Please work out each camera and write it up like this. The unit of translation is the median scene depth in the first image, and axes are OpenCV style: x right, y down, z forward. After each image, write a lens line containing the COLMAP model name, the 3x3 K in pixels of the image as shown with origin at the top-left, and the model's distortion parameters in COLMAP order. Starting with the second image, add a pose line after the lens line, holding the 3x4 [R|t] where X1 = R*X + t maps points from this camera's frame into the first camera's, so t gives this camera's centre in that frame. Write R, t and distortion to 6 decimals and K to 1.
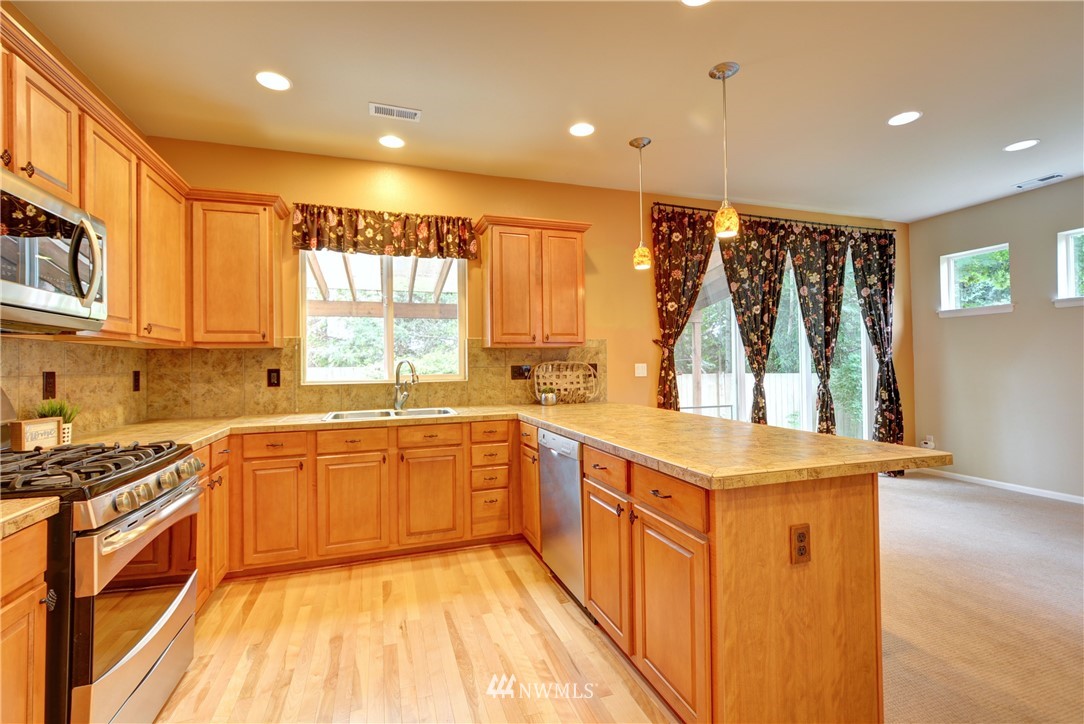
lens RADIAL K [[481.1, 0, 540.6], [0, 481.1, 357.3], [0, 0, 1]] dist [0.003091, -0.000246]
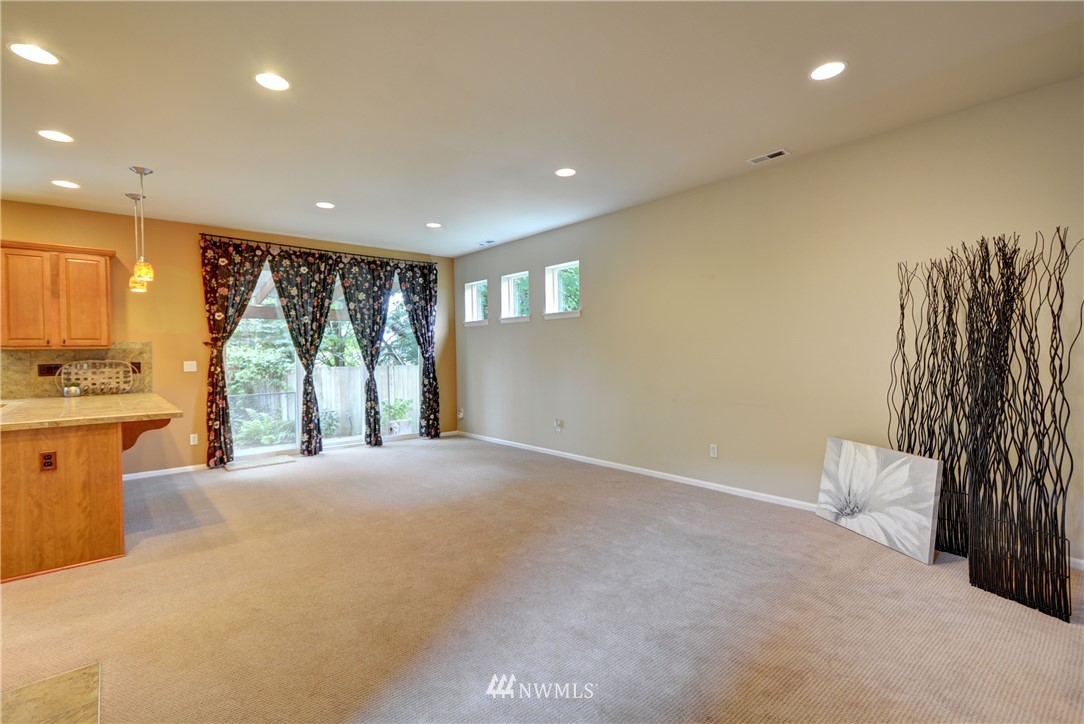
lens RADIAL K [[499.2, 0, 541.2], [0, 499.2, 358.0], [0, 0, 1]] dist [0.002323, 0.000649]
pose [[0.921879, -0.006434, 0.387423, 0.624953], [-0.002206, 0.999759, 0.021851, -0.029052], [-0.387470, -0.020999, 0.921643, -0.634321]]
